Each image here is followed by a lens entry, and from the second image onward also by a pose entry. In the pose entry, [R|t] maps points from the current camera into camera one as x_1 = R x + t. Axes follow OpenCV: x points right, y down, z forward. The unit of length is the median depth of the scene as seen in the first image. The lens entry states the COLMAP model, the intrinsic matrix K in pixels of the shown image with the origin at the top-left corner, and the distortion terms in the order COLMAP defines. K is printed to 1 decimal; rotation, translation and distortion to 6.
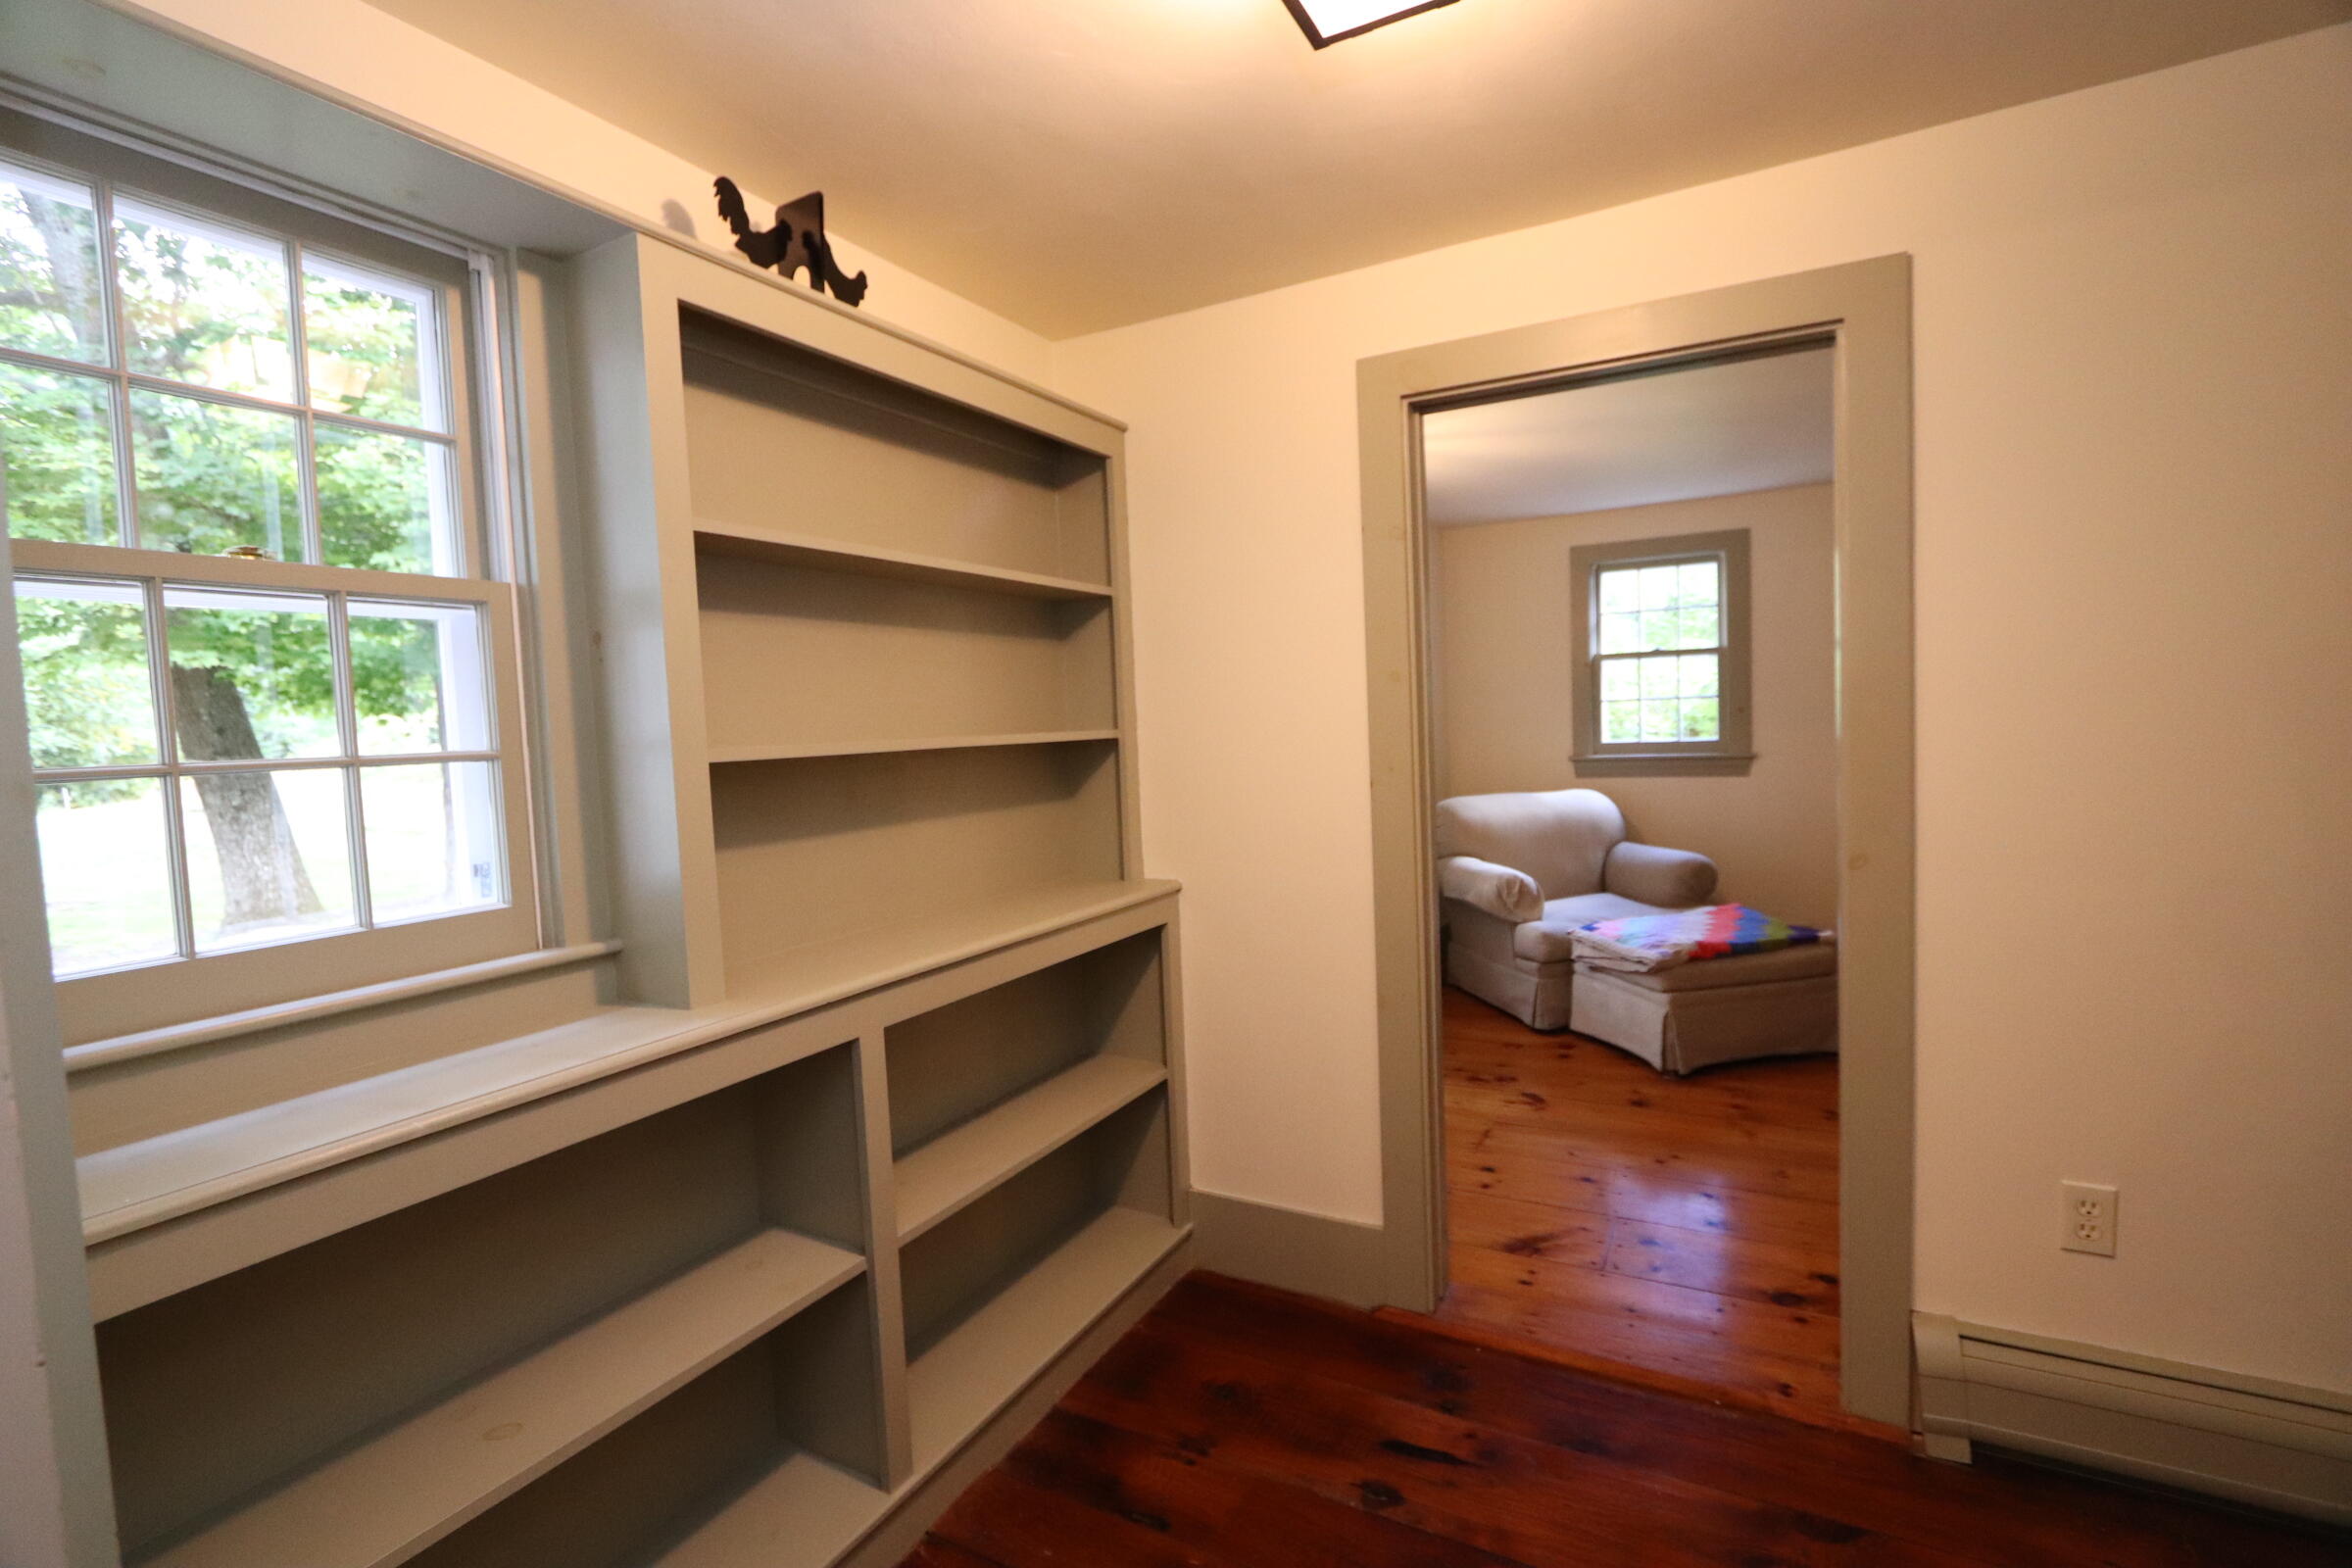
lens RADIAL K [[1076.3, 0, 1167.0], [0, 1076.3, 780.6], [0, 0, 1]] dist [-0.013183, 0.000225]
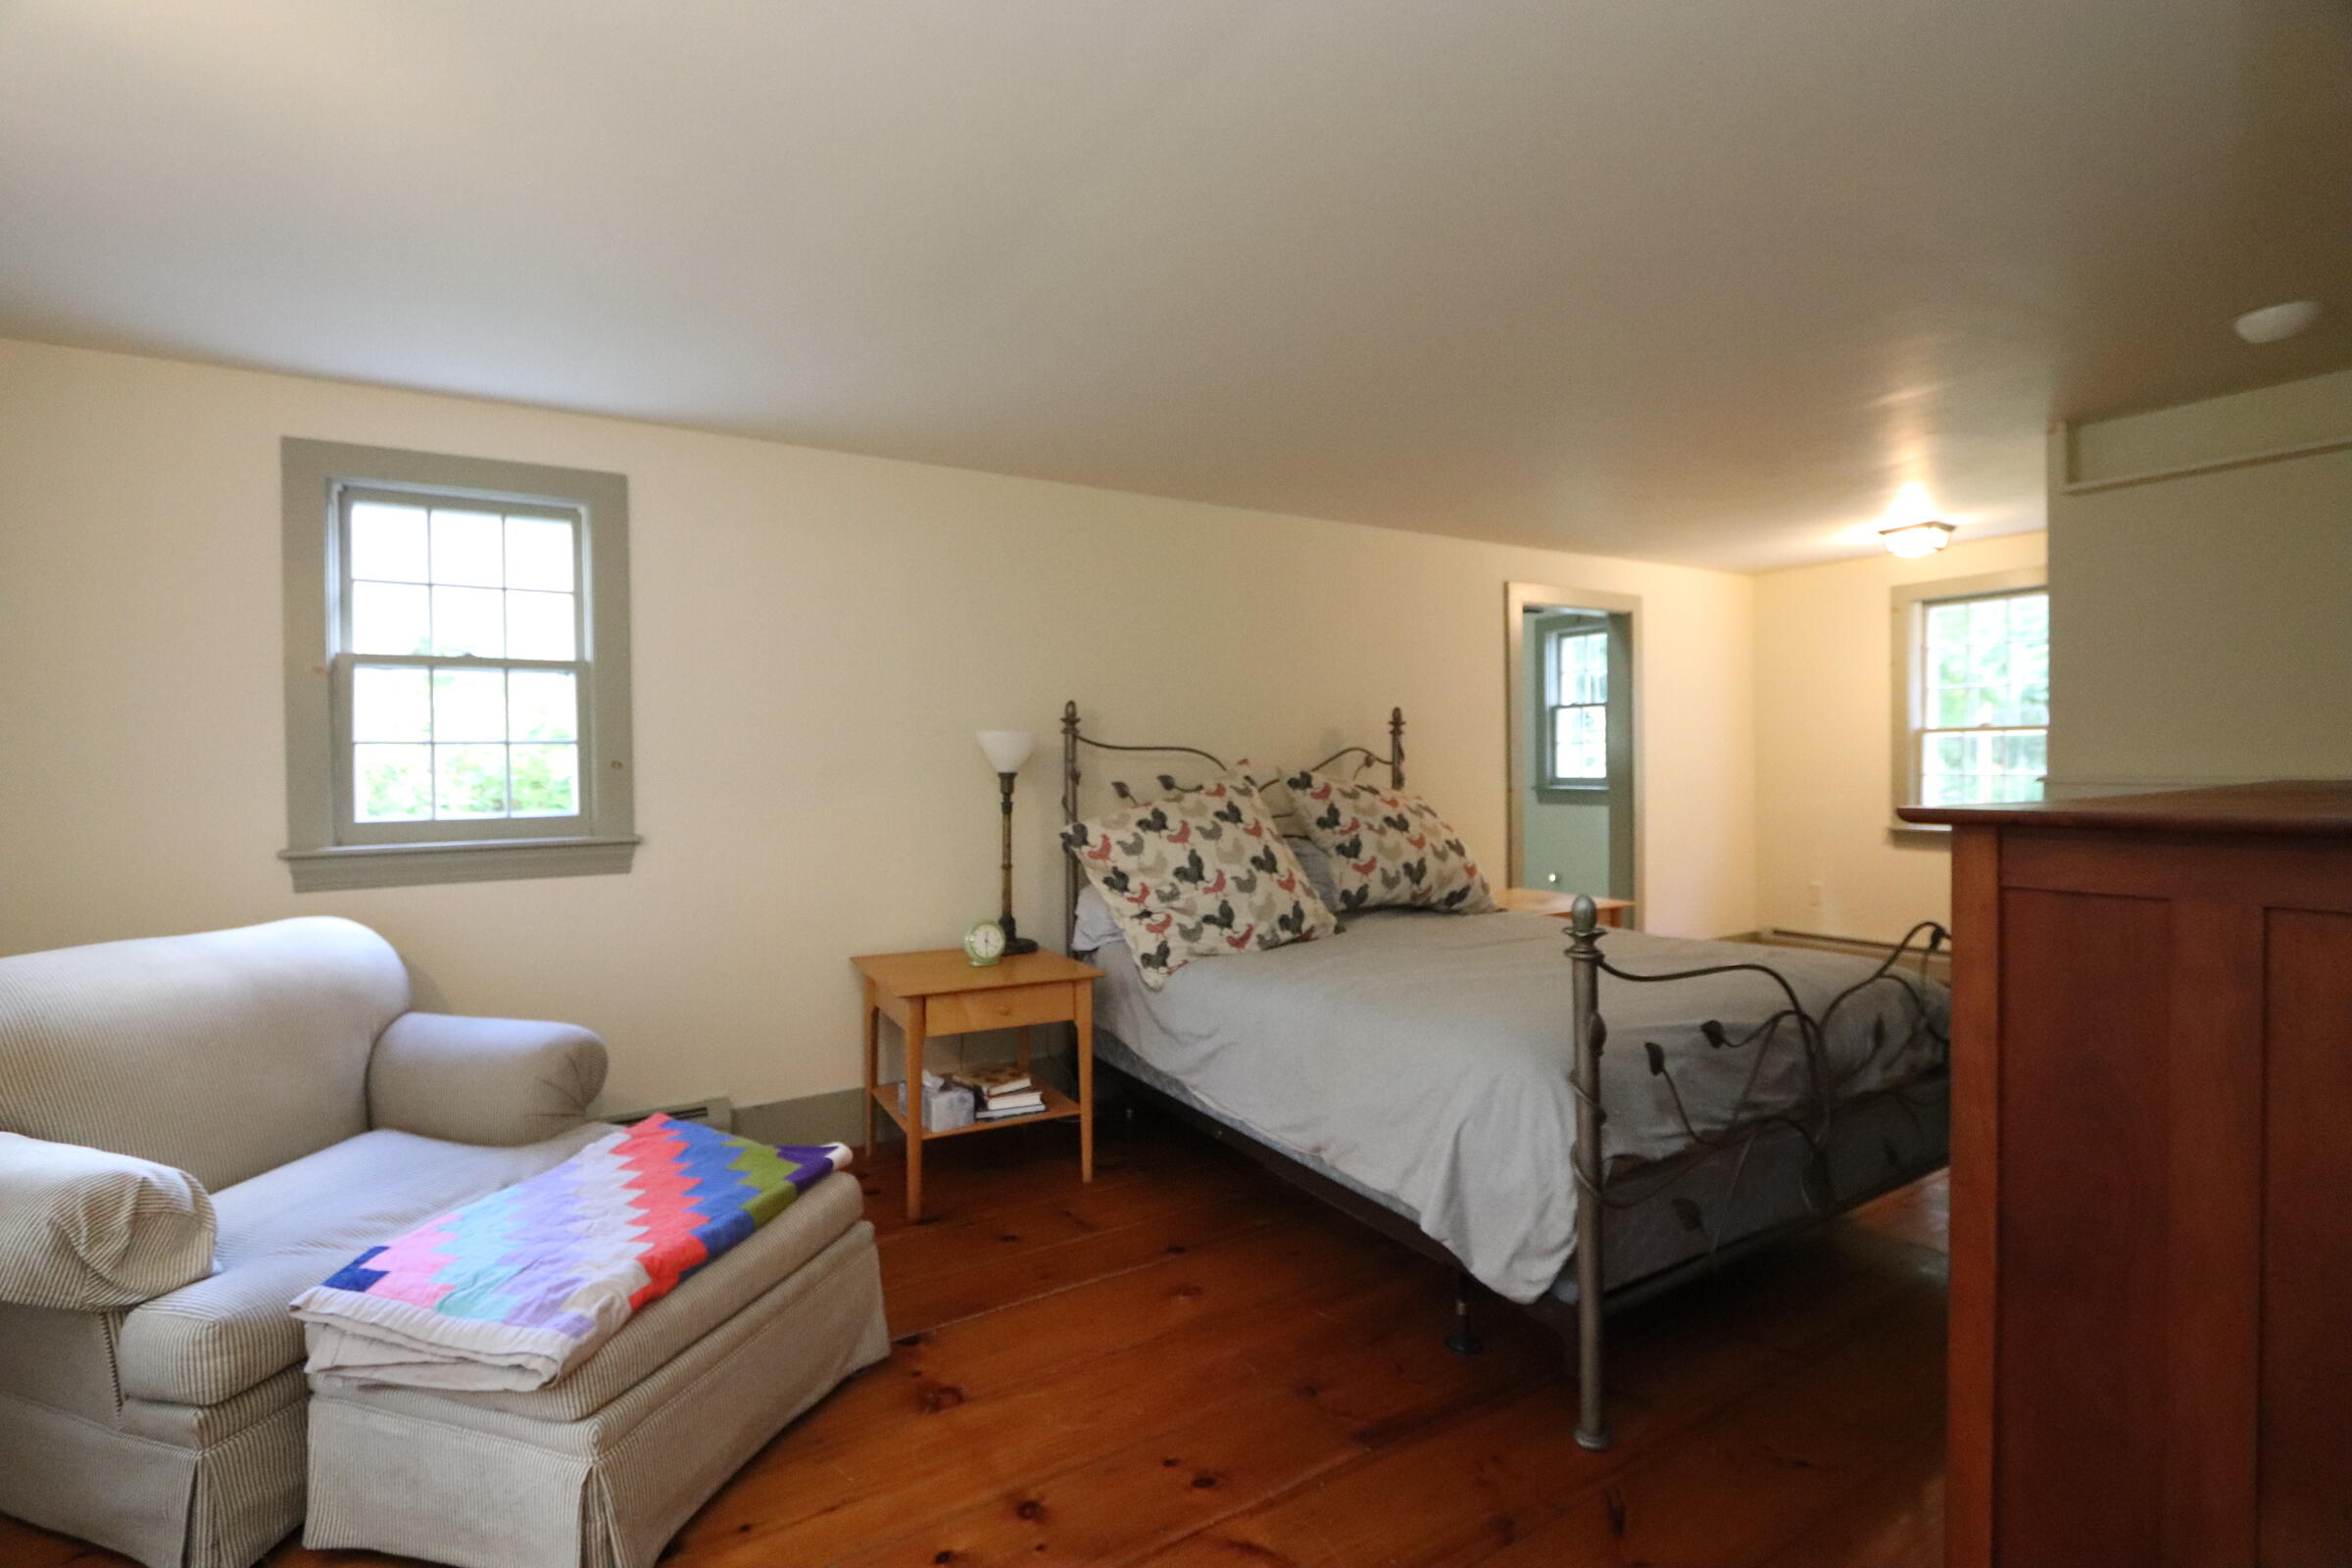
lens RADIAL K [[1076.3, 0, 1167.0], [0, 1076.3, 780.6], [0, 0, 1]] dist [-0.013183, 0.000225]
pose [[0.487354, 0.020453, 0.872965, 0.150775], [0.045691, 0.997759, -0.048886, -0.012949], [-0.872008, 0.063712, 0.485327, 0.422782]]
